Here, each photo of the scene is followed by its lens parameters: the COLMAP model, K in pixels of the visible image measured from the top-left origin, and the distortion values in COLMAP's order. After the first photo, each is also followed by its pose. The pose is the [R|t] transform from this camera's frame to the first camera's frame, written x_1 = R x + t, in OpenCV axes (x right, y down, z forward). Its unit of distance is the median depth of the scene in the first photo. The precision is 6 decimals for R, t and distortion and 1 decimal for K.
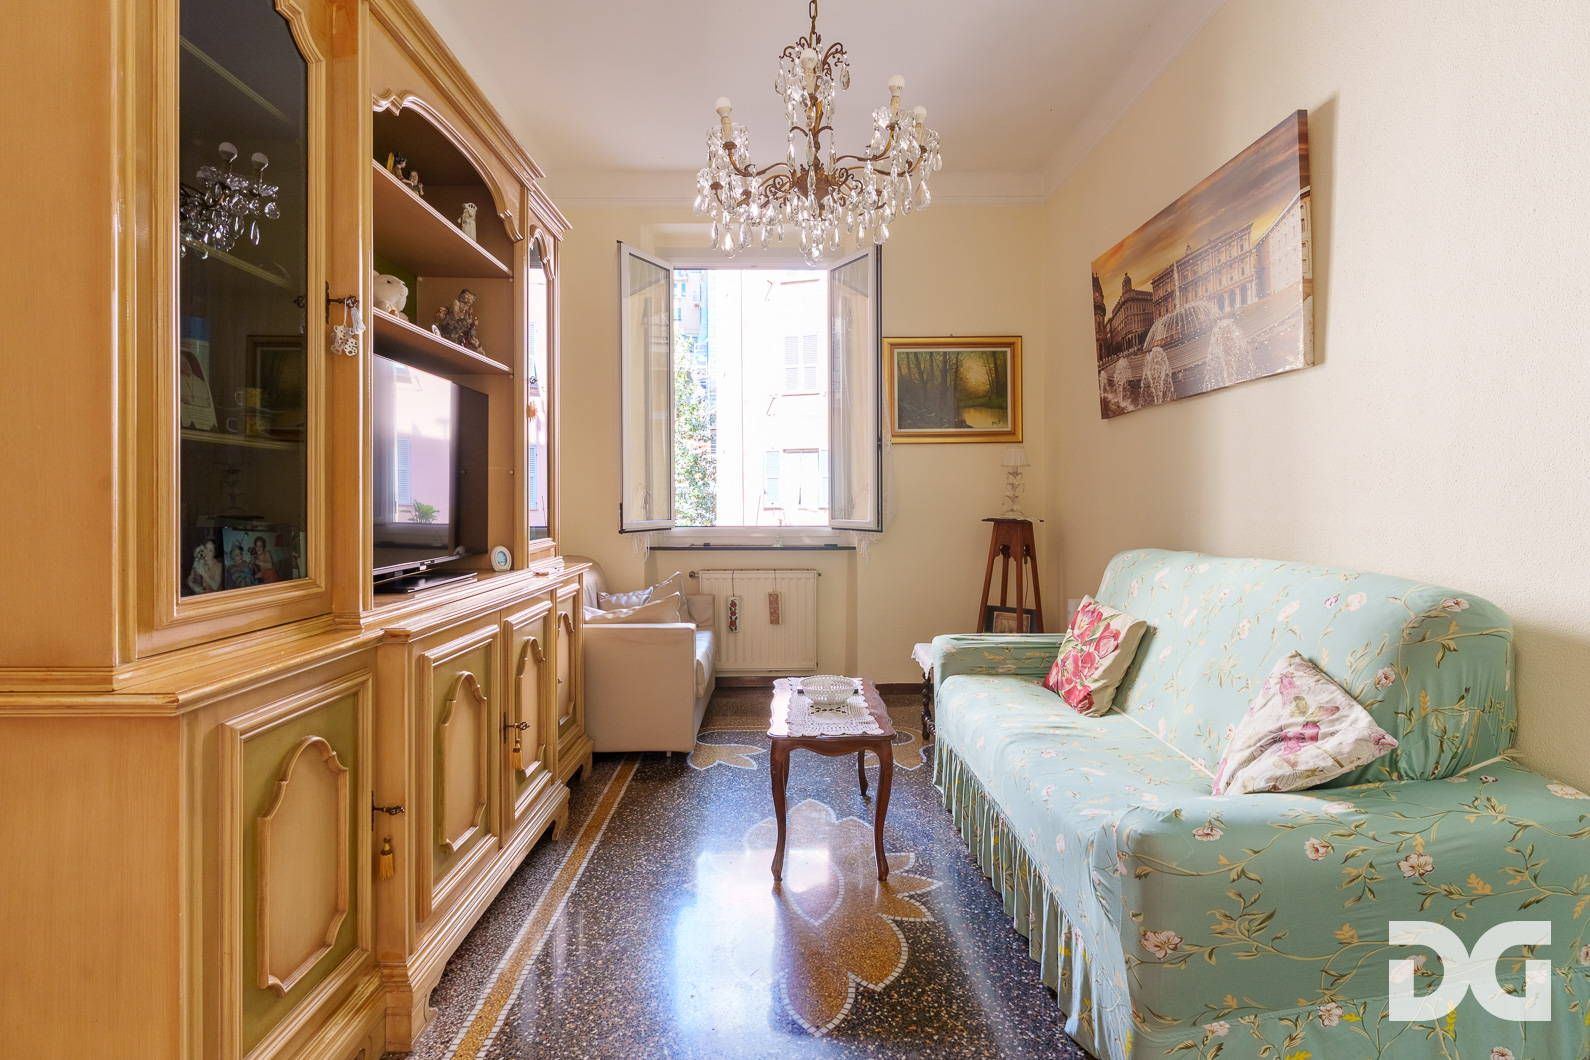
lens RADIAL K [[760.9, 0, 789.1], [0, 760.9, 500.0], [0, 0, 1]] dist [-0.005317, 0.000550]
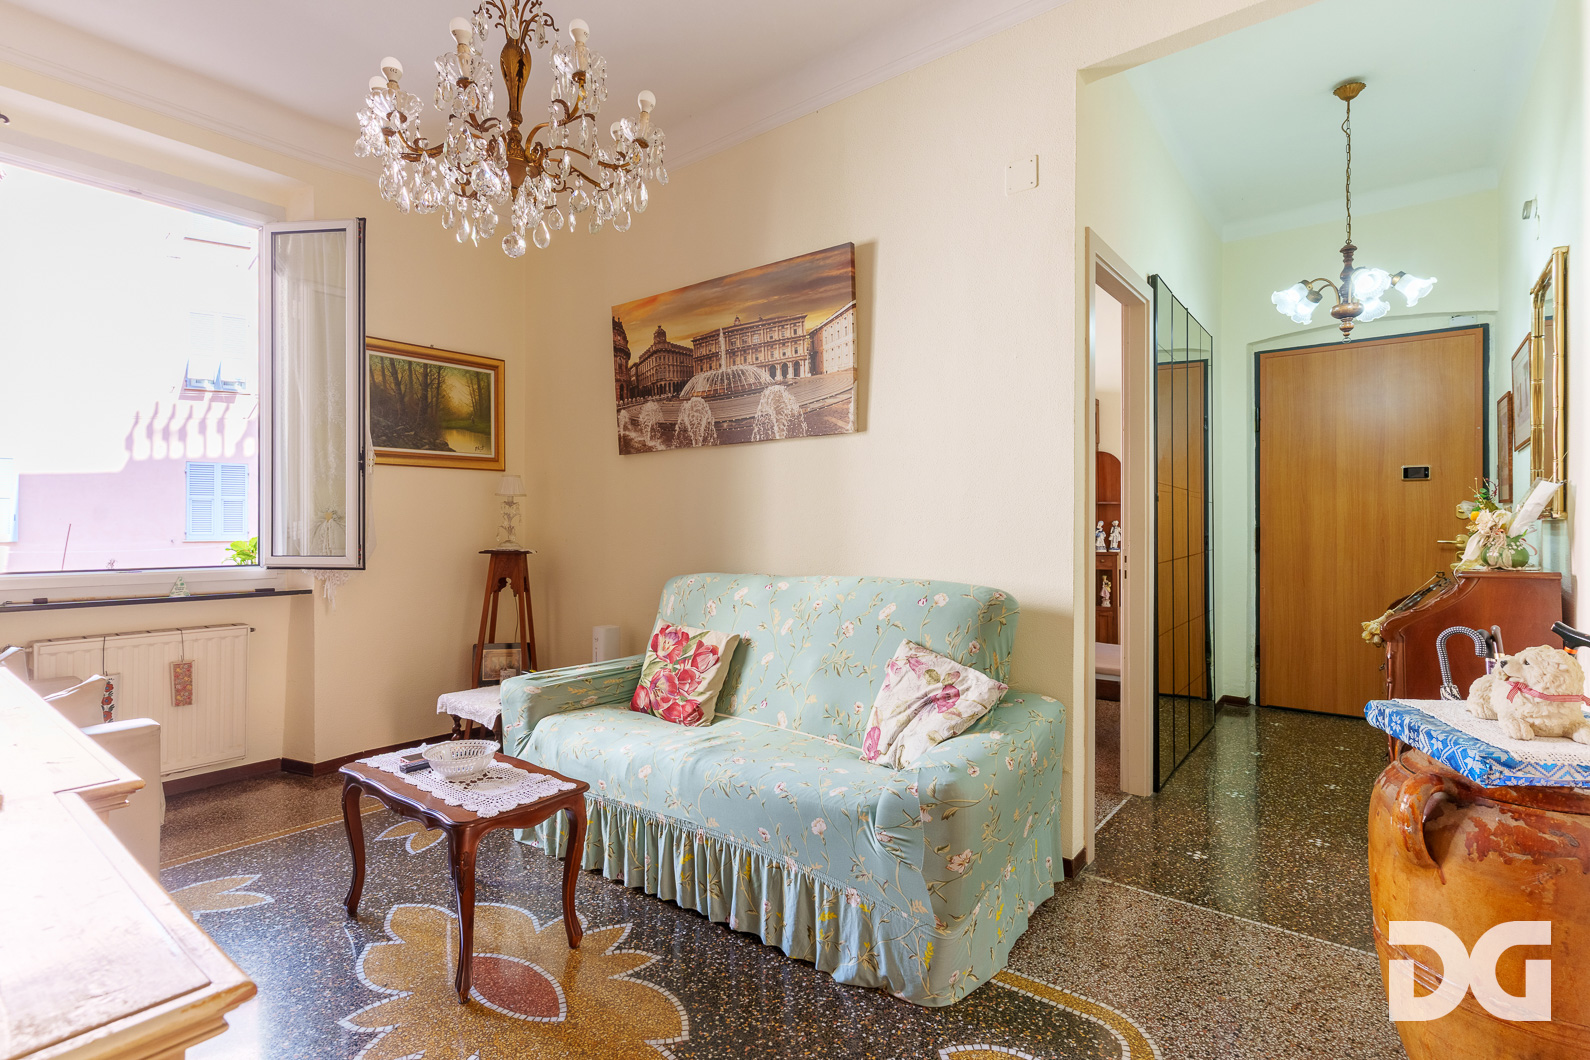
lens RADIAL K [[760.9, 0, 799.3], [0, 760.9, 524.0], [0, 0, 1]] dist [-0.005317, 0.000550]
pose [[0.628517, 0.005821, 0.777774, -0.355397], [0.001036, 0.999965, -0.008321, -0.000334], [-0.777796, 0.006036, 0.628488, 0.181161]]
